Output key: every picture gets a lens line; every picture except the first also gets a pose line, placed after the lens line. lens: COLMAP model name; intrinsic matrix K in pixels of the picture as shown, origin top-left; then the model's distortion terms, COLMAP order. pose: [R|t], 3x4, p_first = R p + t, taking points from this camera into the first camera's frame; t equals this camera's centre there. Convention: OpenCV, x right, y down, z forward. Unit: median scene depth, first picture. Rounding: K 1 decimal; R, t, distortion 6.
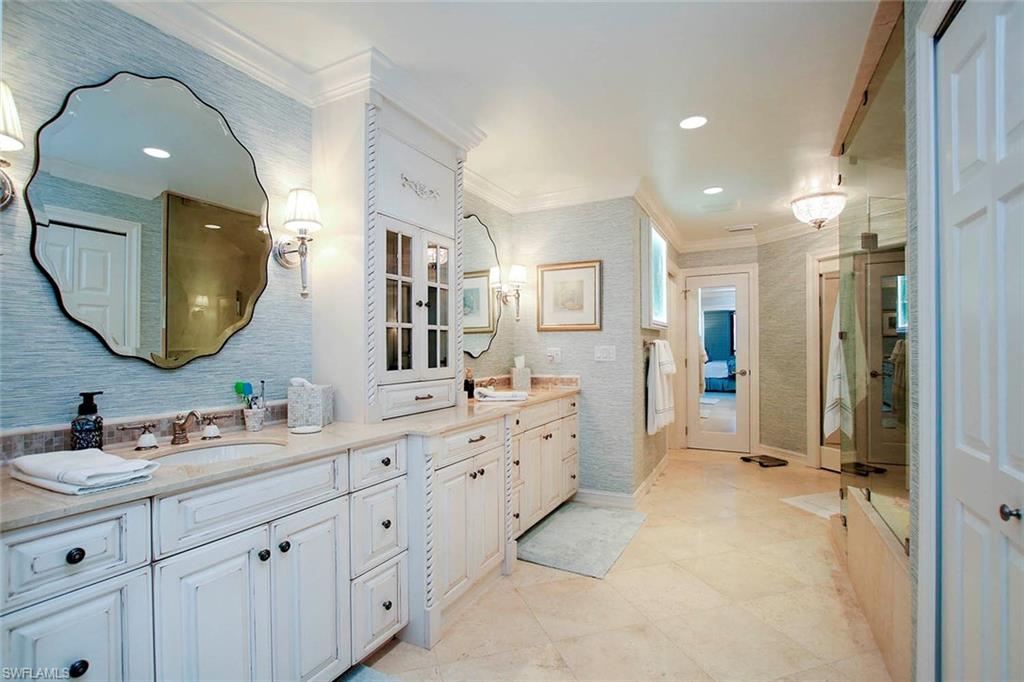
lens RADIAL K [[473.4, 0, 512.0], [0, 473.4, 341.0], [0, 0, 1]] dist [0.001315, -0.001172]
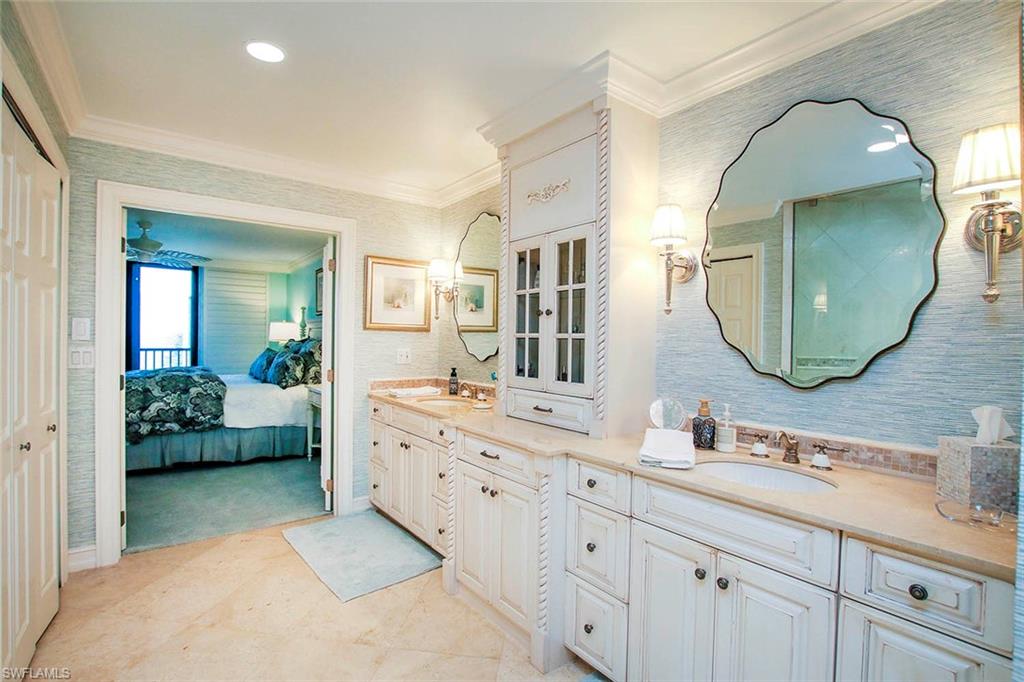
lens RADIAL K [[489.4, 0, 510.9], [0, 489.4, 378.0], [0, 0, 1]] dist [0.001014, -0.000181]
pose [[-0.431207, 0.026525, -0.901863, 0.729275], [-0.050242, 0.997311, 0.053354, 0.005720], [0.900853, 0.068318, -0.428715, 1.343326]]
